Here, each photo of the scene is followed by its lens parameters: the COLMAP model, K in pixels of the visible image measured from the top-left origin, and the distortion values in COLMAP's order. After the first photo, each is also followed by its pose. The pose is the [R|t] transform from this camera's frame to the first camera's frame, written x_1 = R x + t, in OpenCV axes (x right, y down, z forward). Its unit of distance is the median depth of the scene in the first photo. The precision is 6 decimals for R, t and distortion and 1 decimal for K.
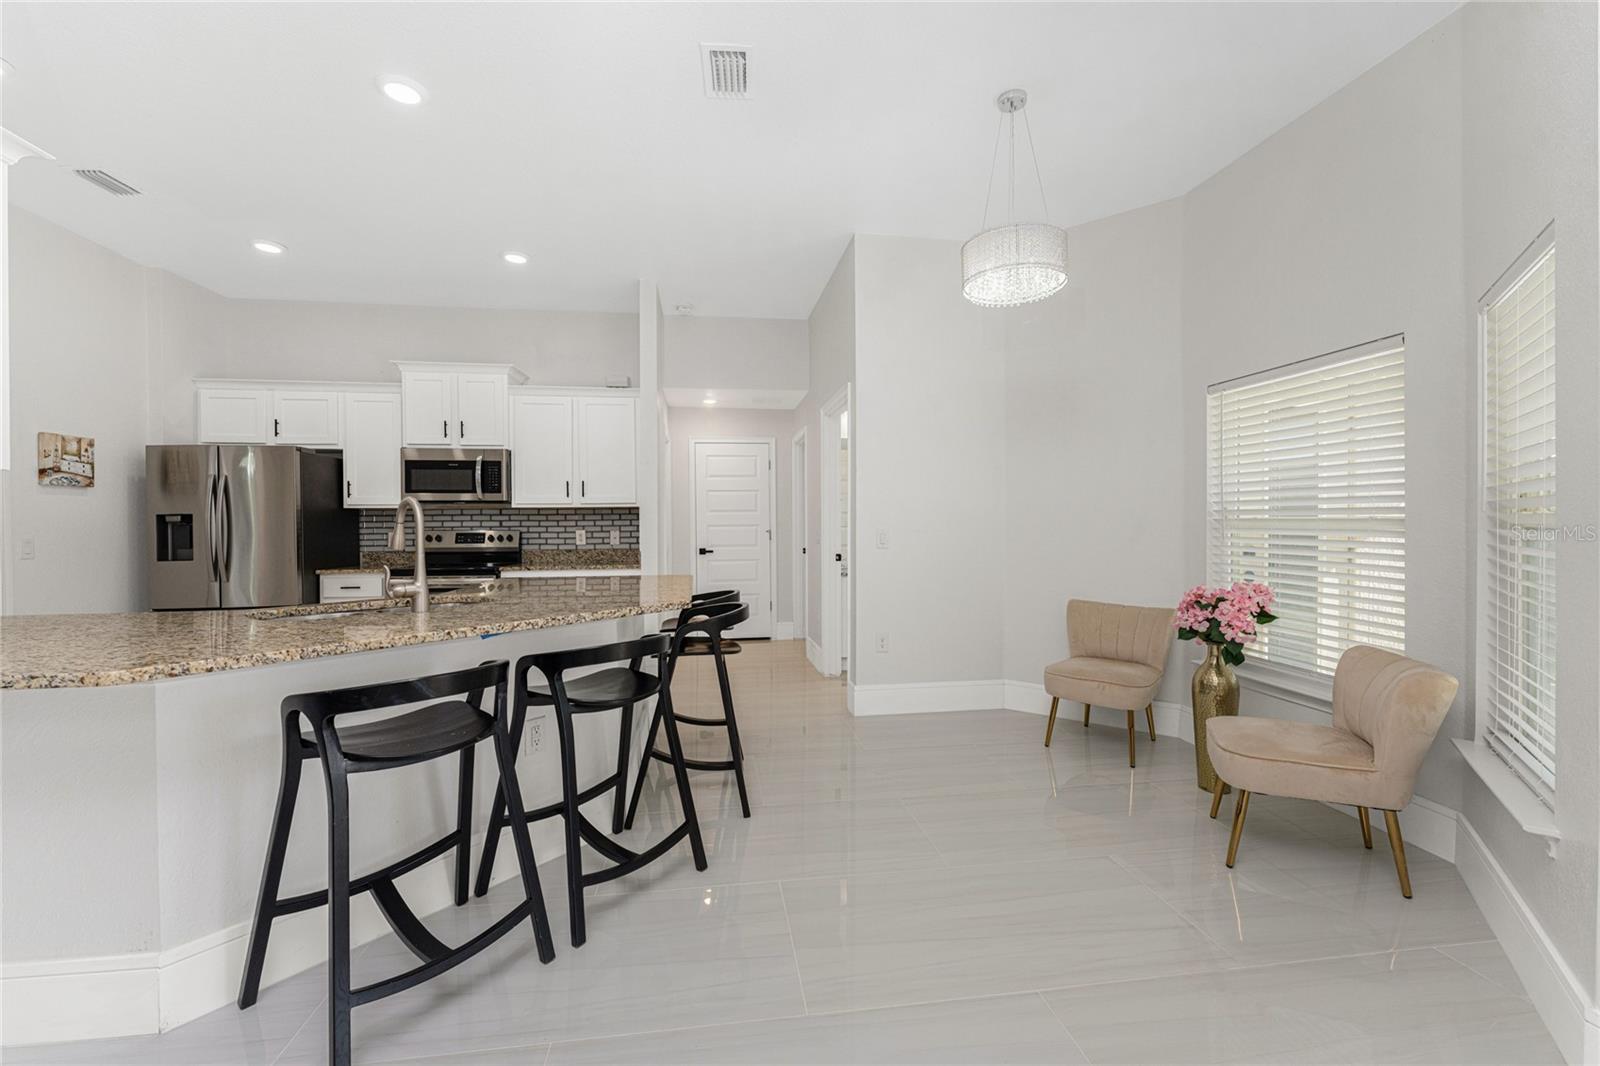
lens RADIAL K [[639.9, 0, 803.8], [0, 639.9, 530.6], [0, 0, 1]] dist [0.012973, 0.000185]
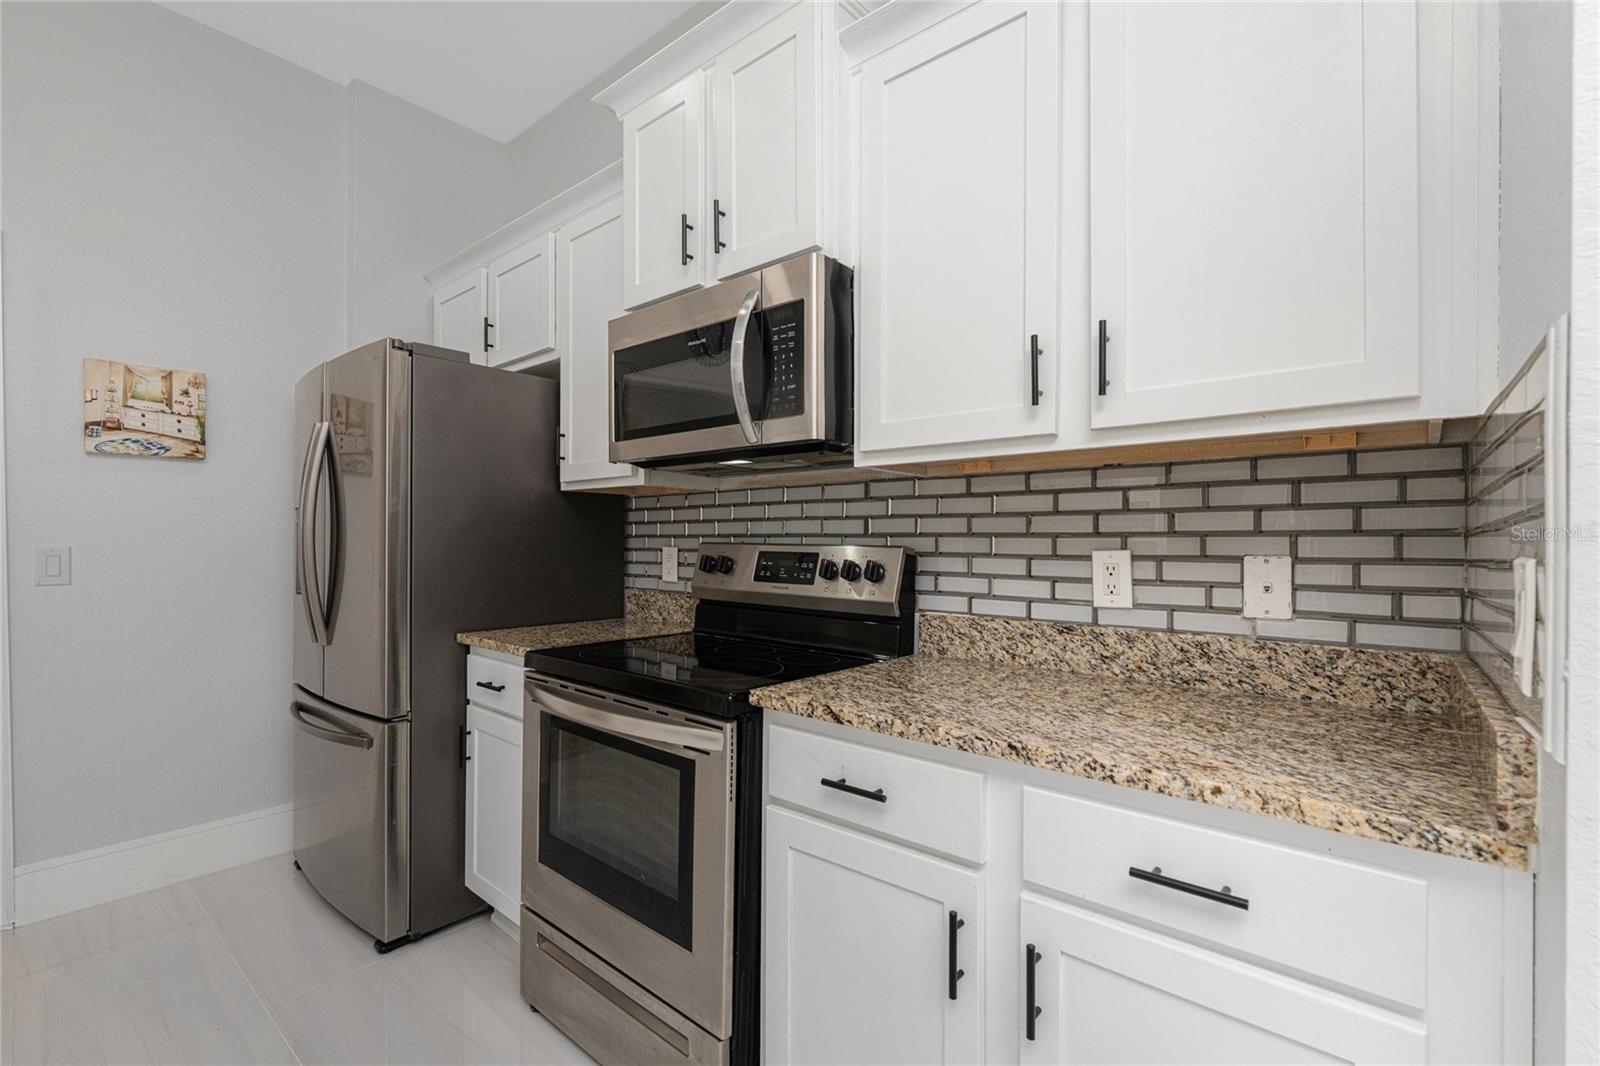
lens RADIAL K [[702.2, 0, 797.4], [0, 702.2, 541.4], [0, 0, 1]] dist [-0.002497, 0.000229]
pose [[0.617345, 0.003419, -0.786685, -0.224514], [-0.017837, 0.999794, -0.009653, 0.001122], [0.786490, 0.019992, 0.617279, 0.791758]]
